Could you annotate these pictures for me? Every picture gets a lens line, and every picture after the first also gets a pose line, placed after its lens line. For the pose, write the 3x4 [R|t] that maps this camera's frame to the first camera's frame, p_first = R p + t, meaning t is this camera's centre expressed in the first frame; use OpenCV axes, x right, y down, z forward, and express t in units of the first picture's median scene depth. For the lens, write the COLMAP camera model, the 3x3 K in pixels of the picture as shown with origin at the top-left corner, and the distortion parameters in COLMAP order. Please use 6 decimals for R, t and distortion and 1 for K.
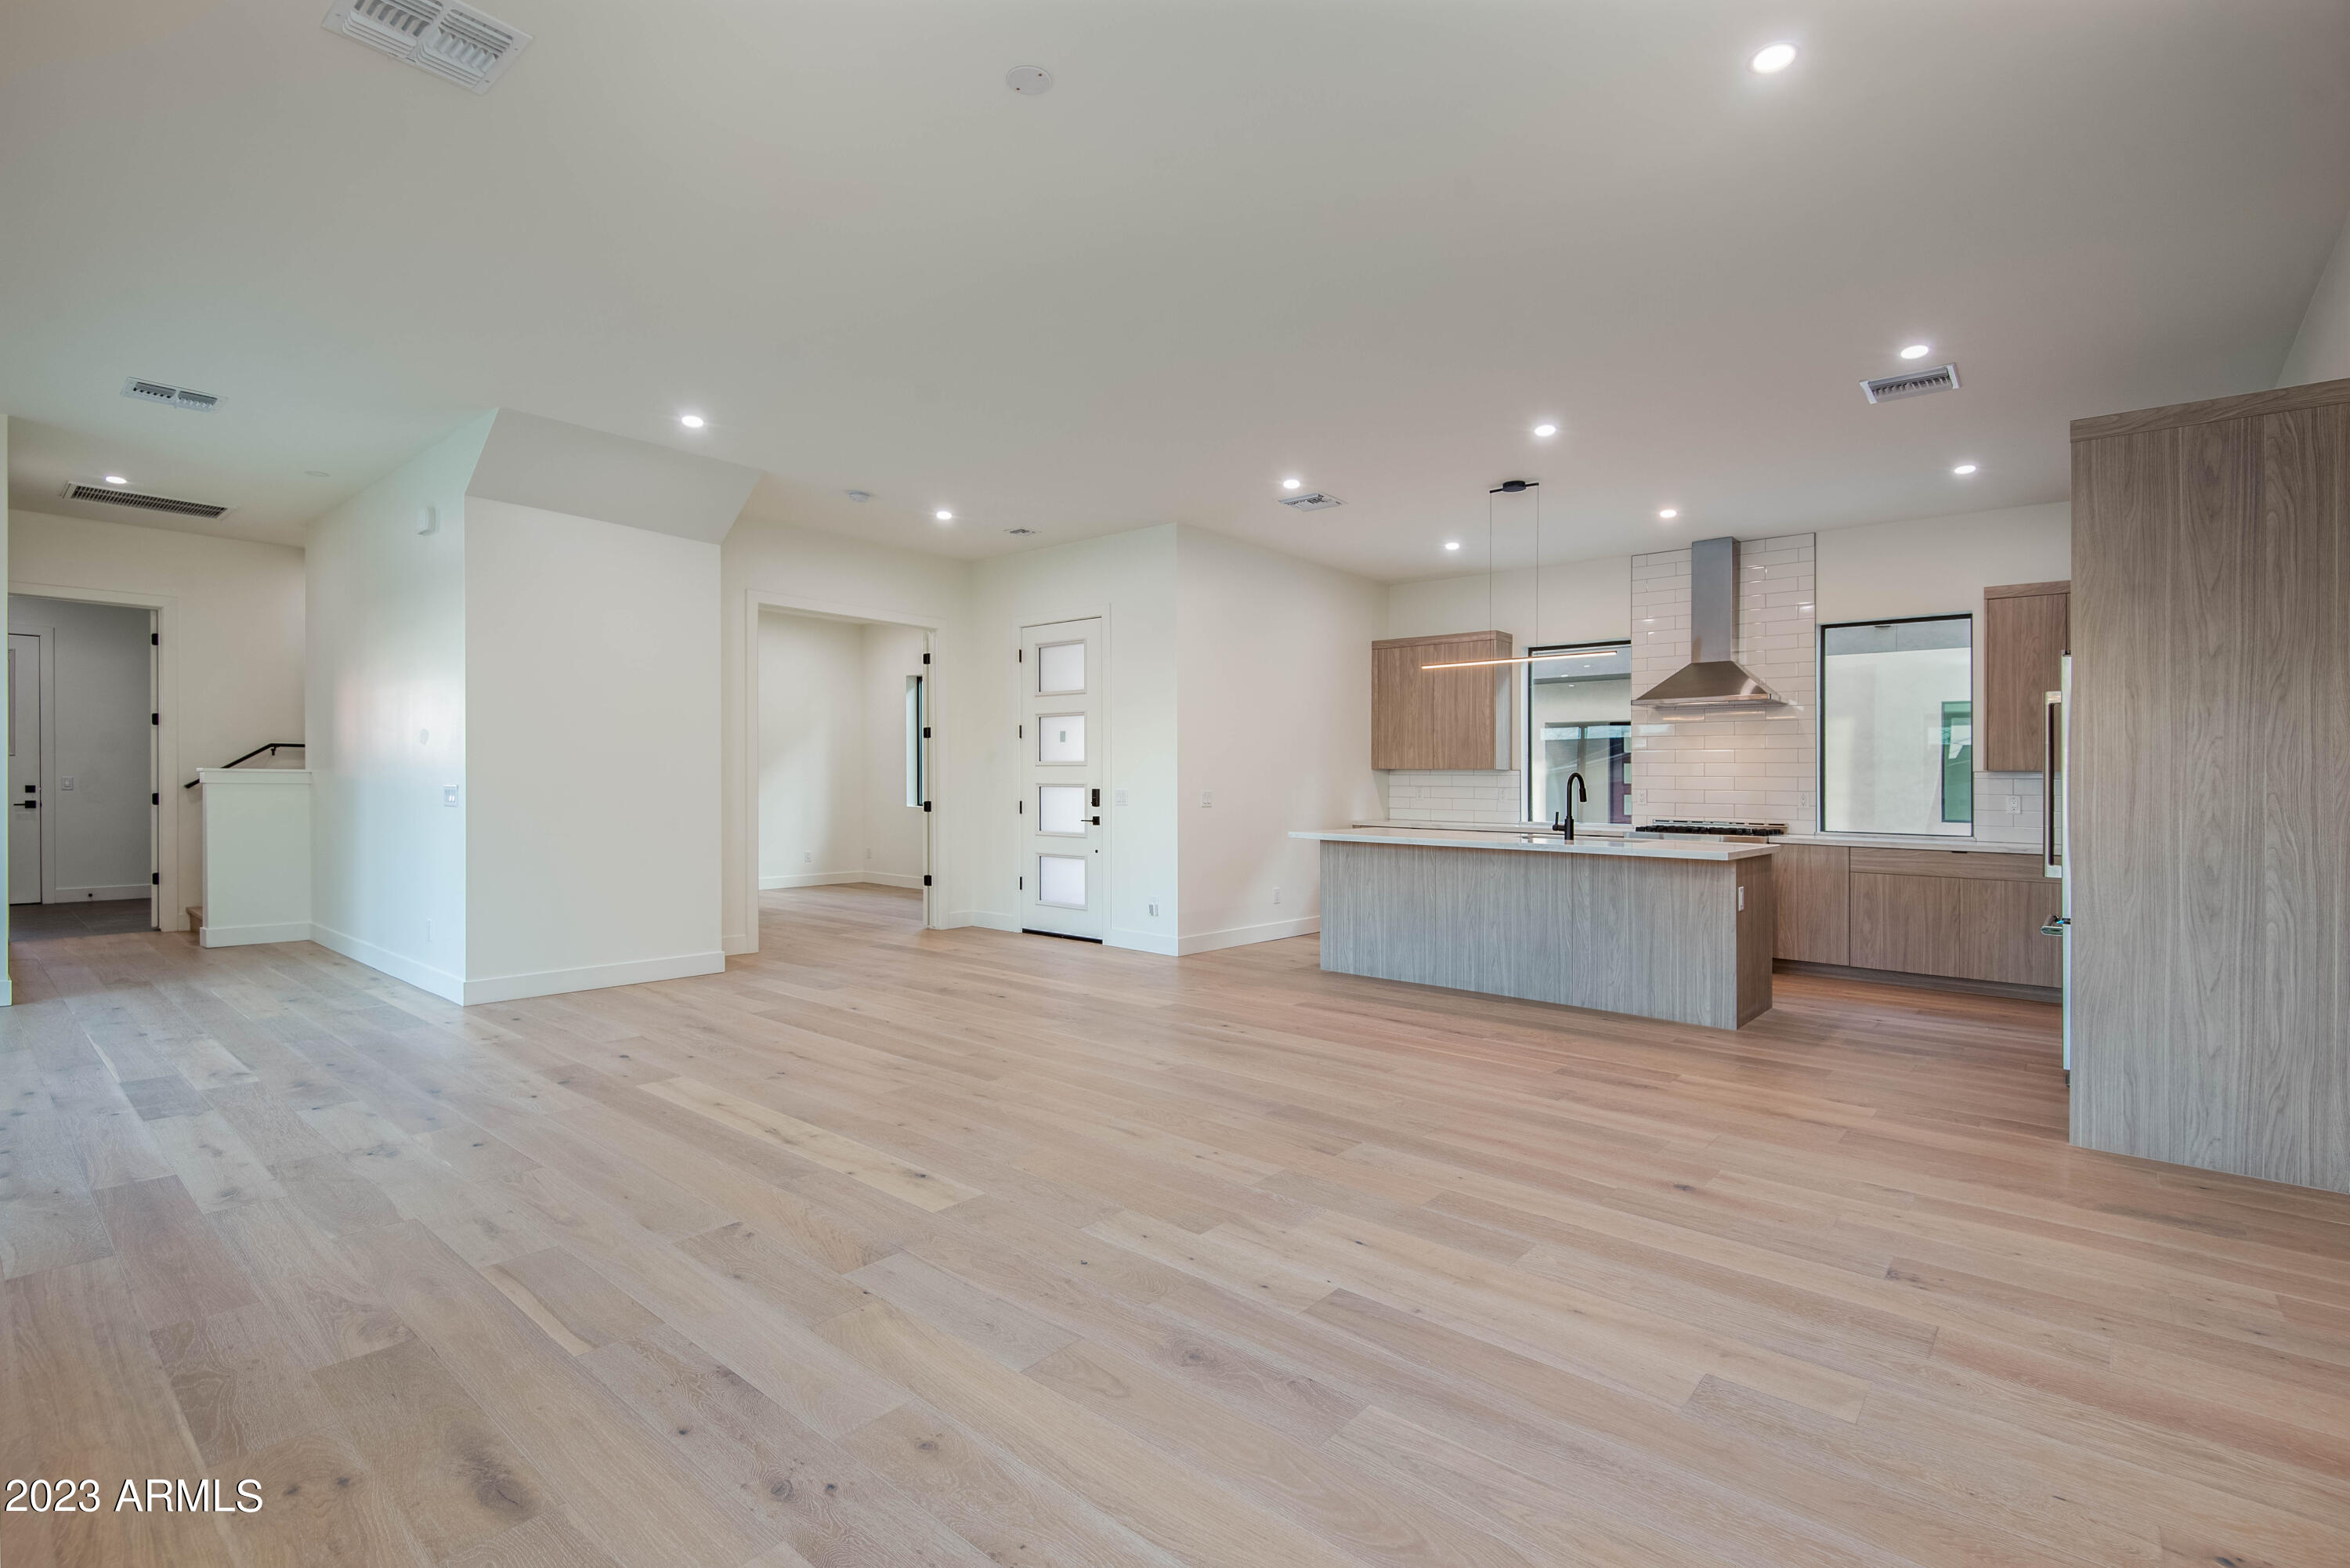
lens RADIAL K [[1079.5, 0, 1174.8], [0, 1079.5, 788.1], [0, 0, 1]] dist [0.002354, -0.000789]
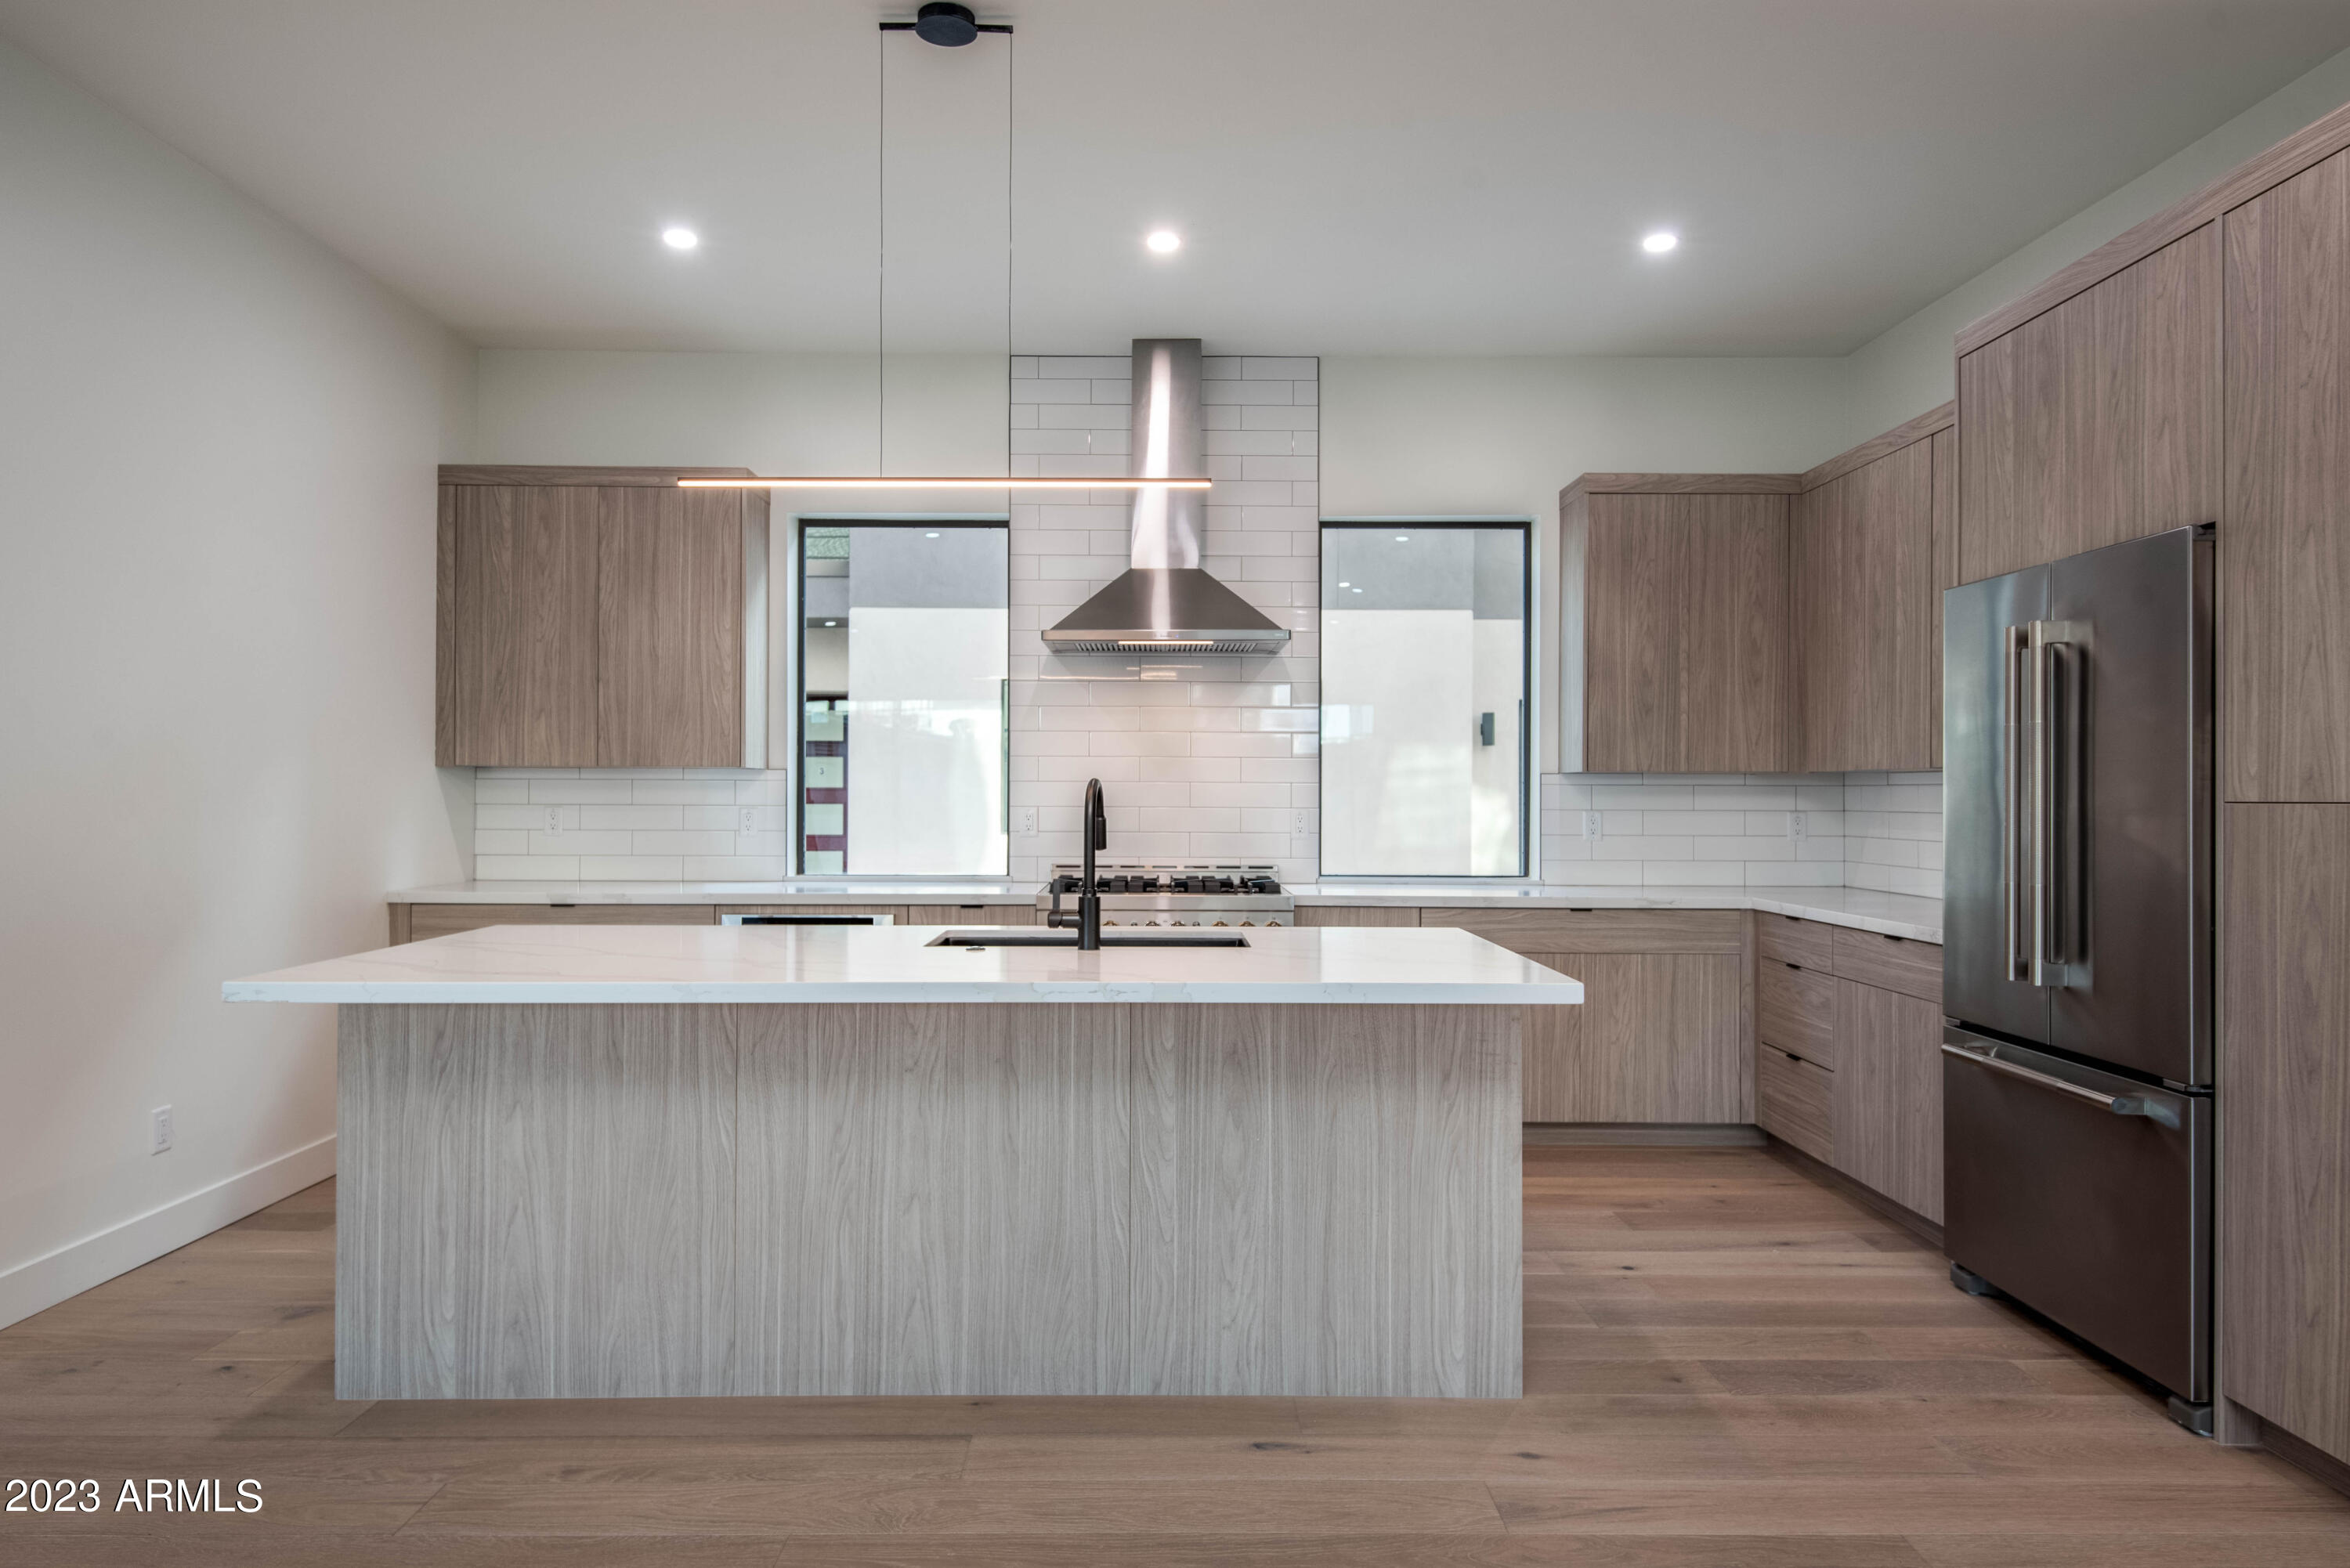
lens RADIAL K [[1416.4, 0, 1179.5], [0, 1416.4, 782.6], [0, 0, 1]] dist [0.022222, -0.003023]
pose [[0.756320, -0.004032, 0.654189, 0.079925], [0.007972, 0.999964, -0.003053, -0.015772], [-0.654153, 0.007524, 0.756325, 0.865449]]
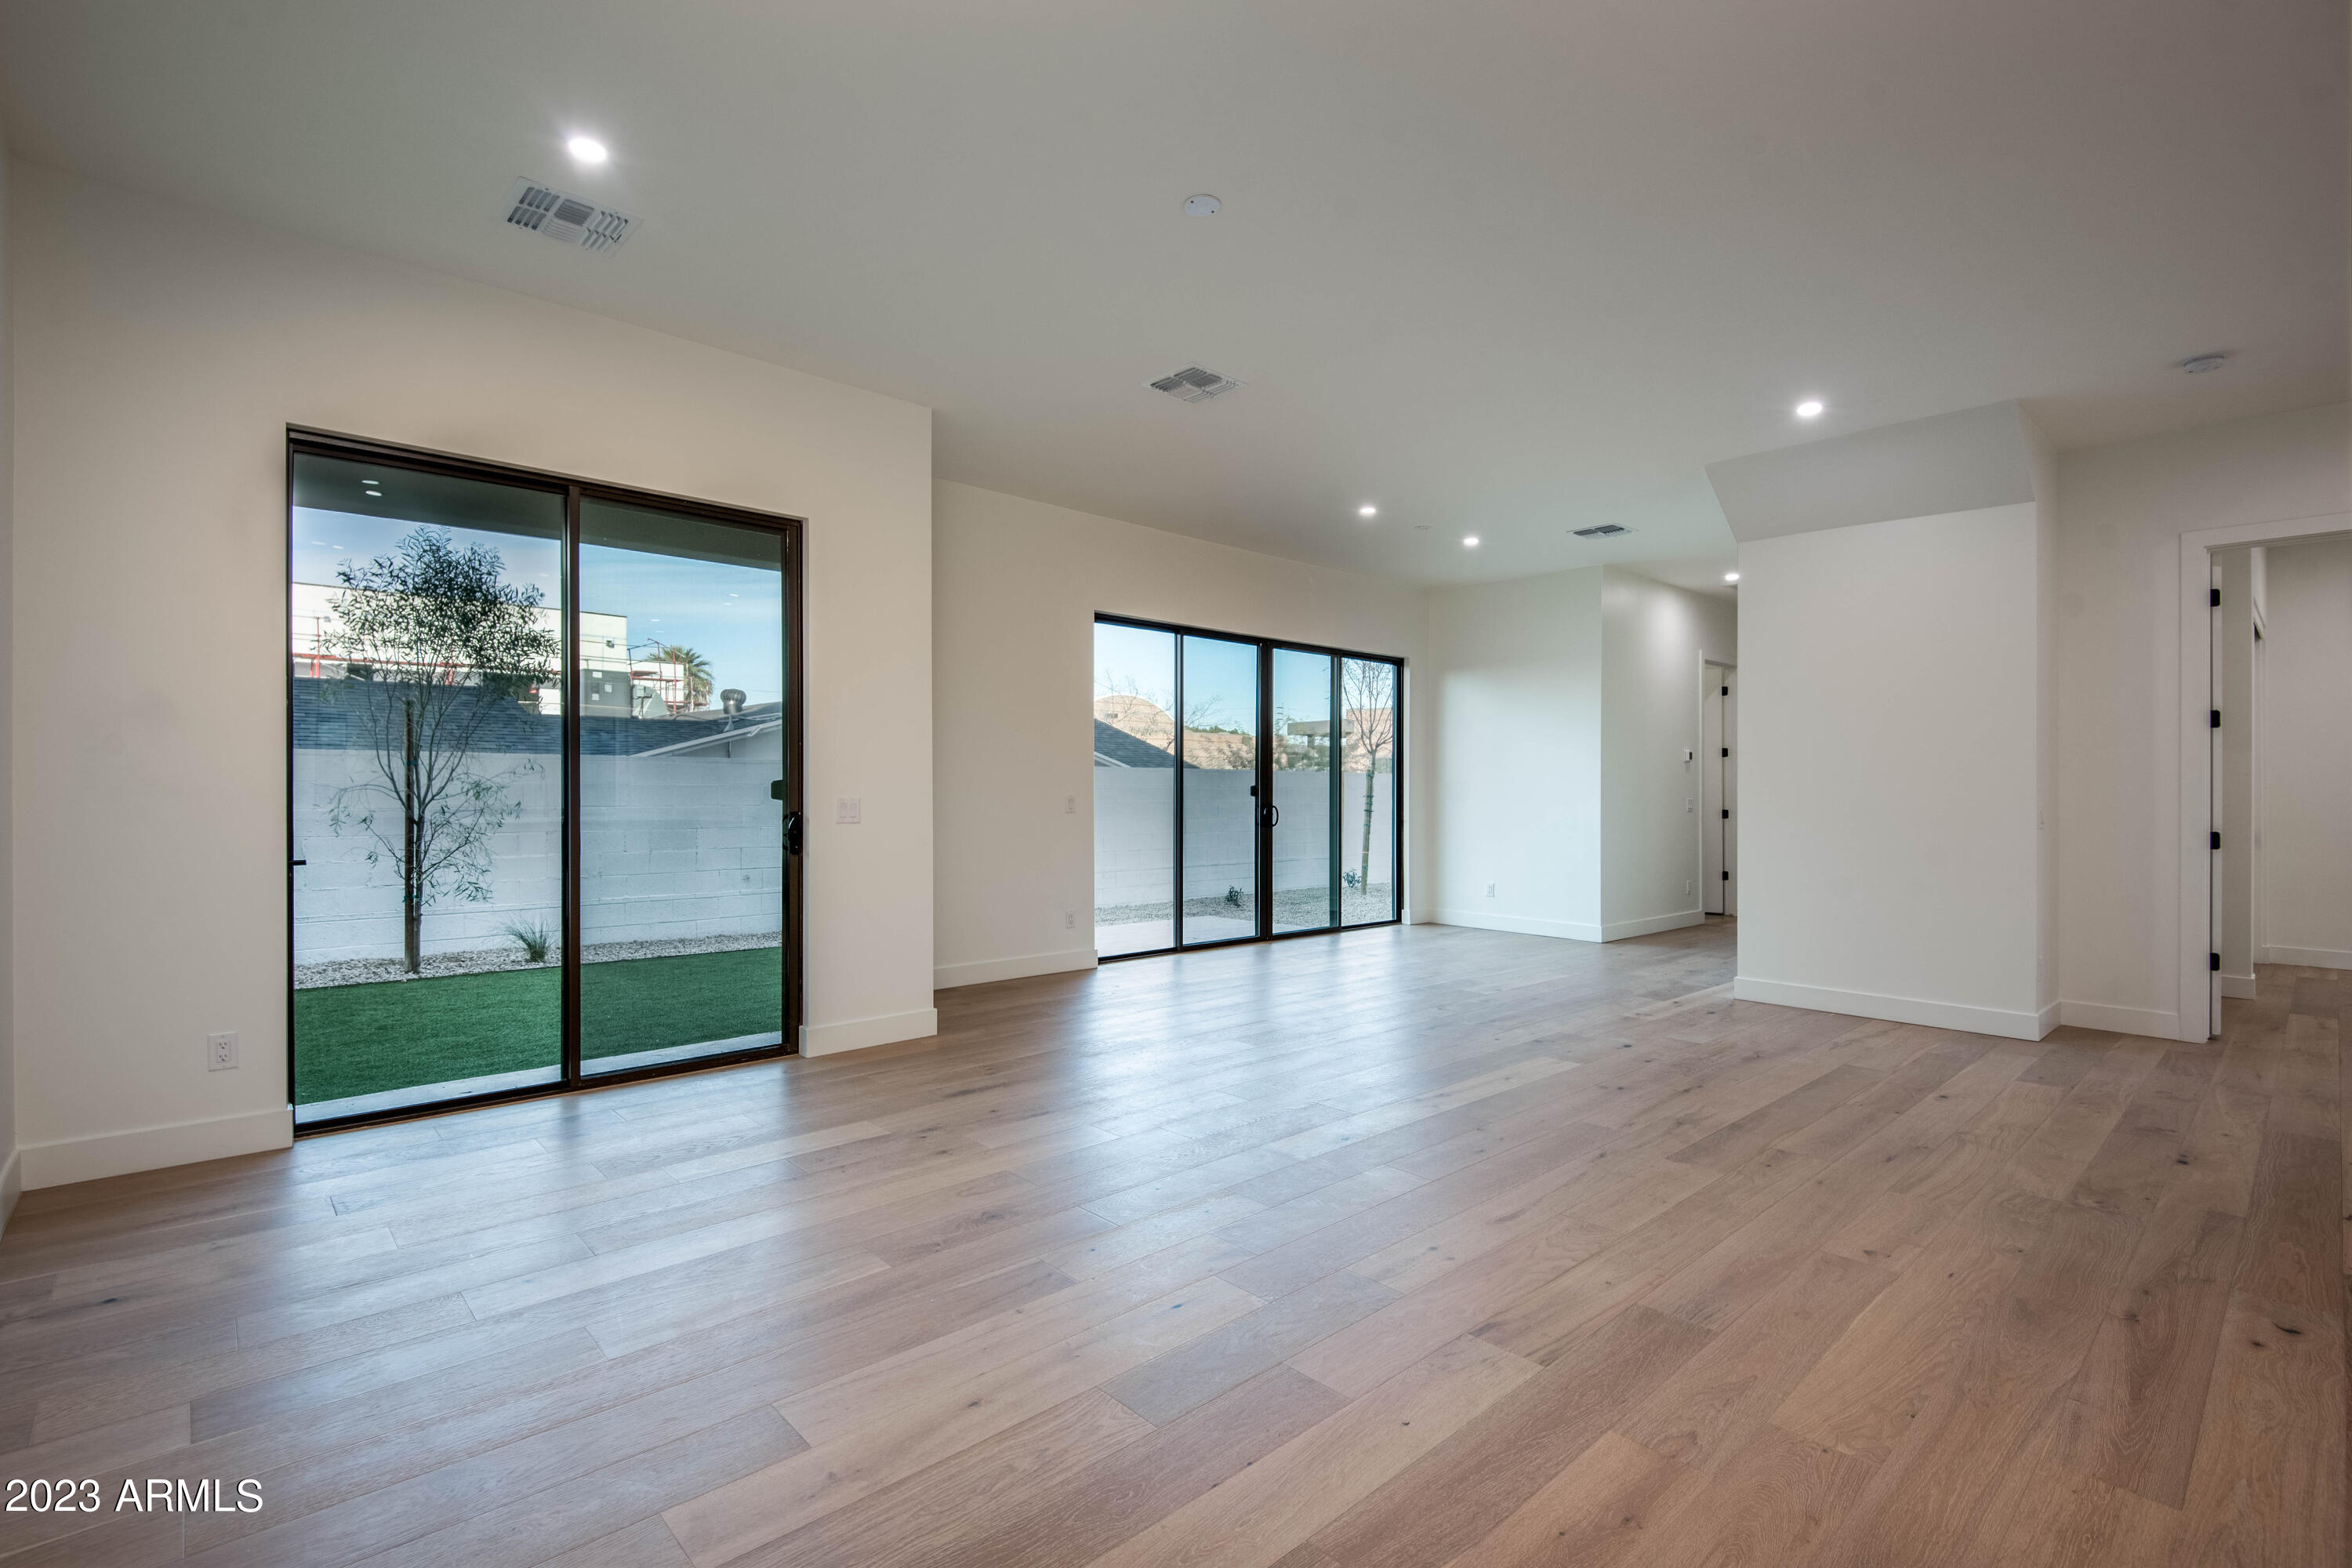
lens RADIAL K [[1080.5, 0, 1155.9], [0, 1080.5, 780.8], [0, 0, 1]] dist [0.002354, -0.000789]
pose [[-0.131850, -0.014457, -0.991164, 0.713328], [-0.013791, 0.999824, -0.012749, 0.000747], [0.991174, 0.011989, -0.132027, 0.737698]]
